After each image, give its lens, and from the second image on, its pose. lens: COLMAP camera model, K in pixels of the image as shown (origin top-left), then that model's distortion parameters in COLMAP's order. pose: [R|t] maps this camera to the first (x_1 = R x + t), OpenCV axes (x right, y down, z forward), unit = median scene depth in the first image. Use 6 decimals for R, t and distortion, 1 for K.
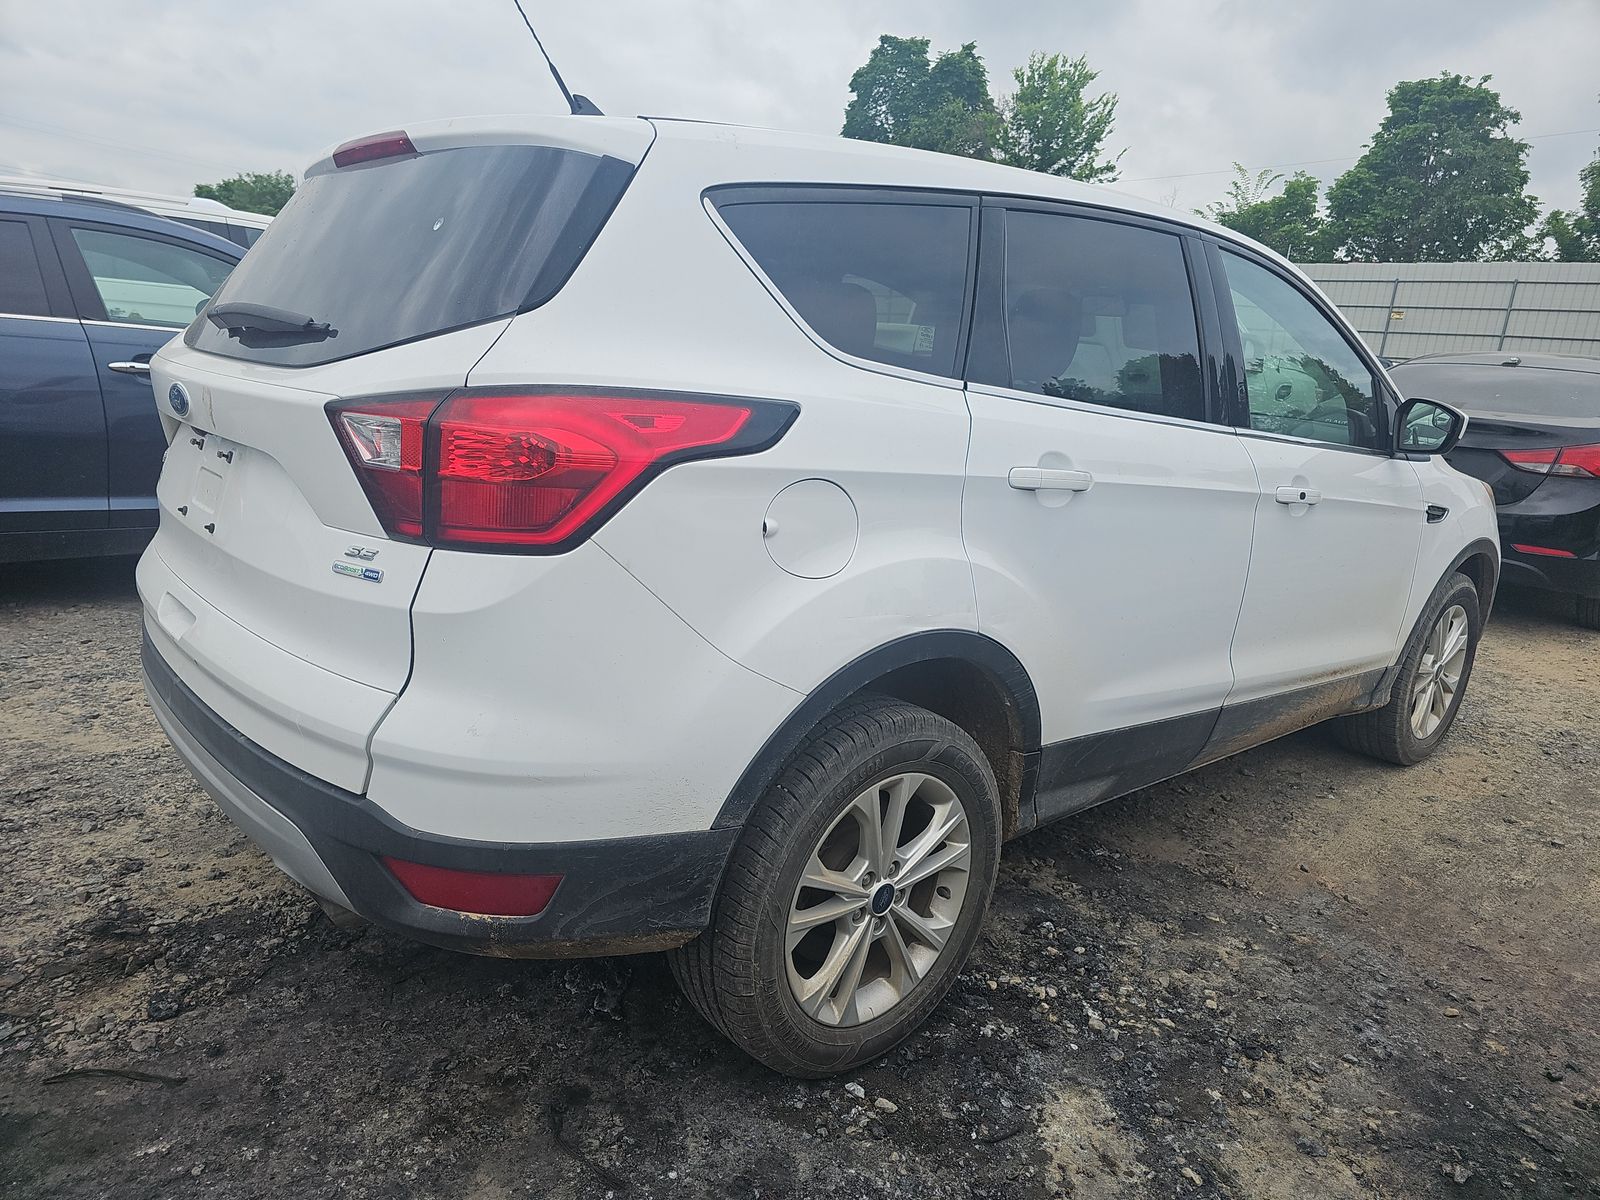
lens RADIAL K [[1072.9, 0, 830.0], [0, 1072.9, 606.4], [0, 0, 1]] dist [0.027365, -0.029734]
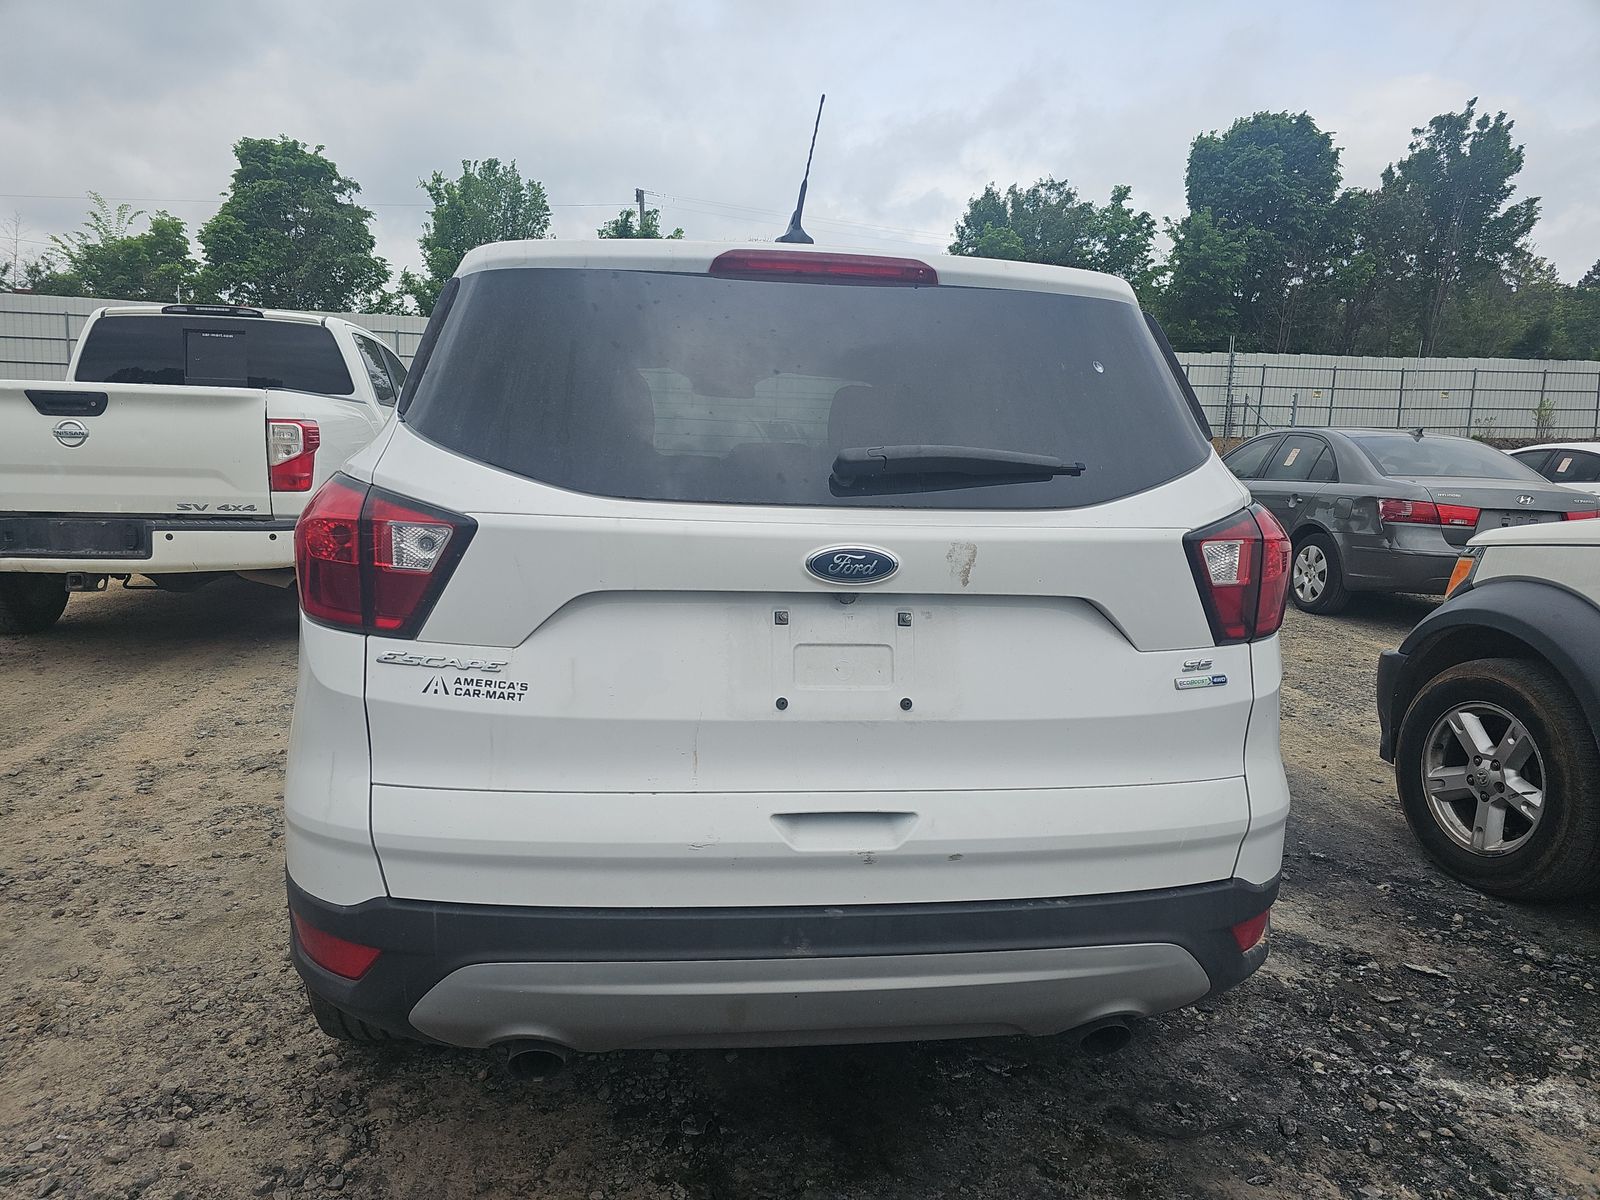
lens RADIAL K [[1072.9, 0, 760.0], [0, 1072.9, 583.2], [0, 0, 1]] dist [0.027365, -0.029734]
pose [[0.559847, -0.160792, 0.812845, -0.118379], [0.201523, 0.977958, 0.054654, -0.021283], [-0.803716, 0.133209, 0.579910, 0.053101]]
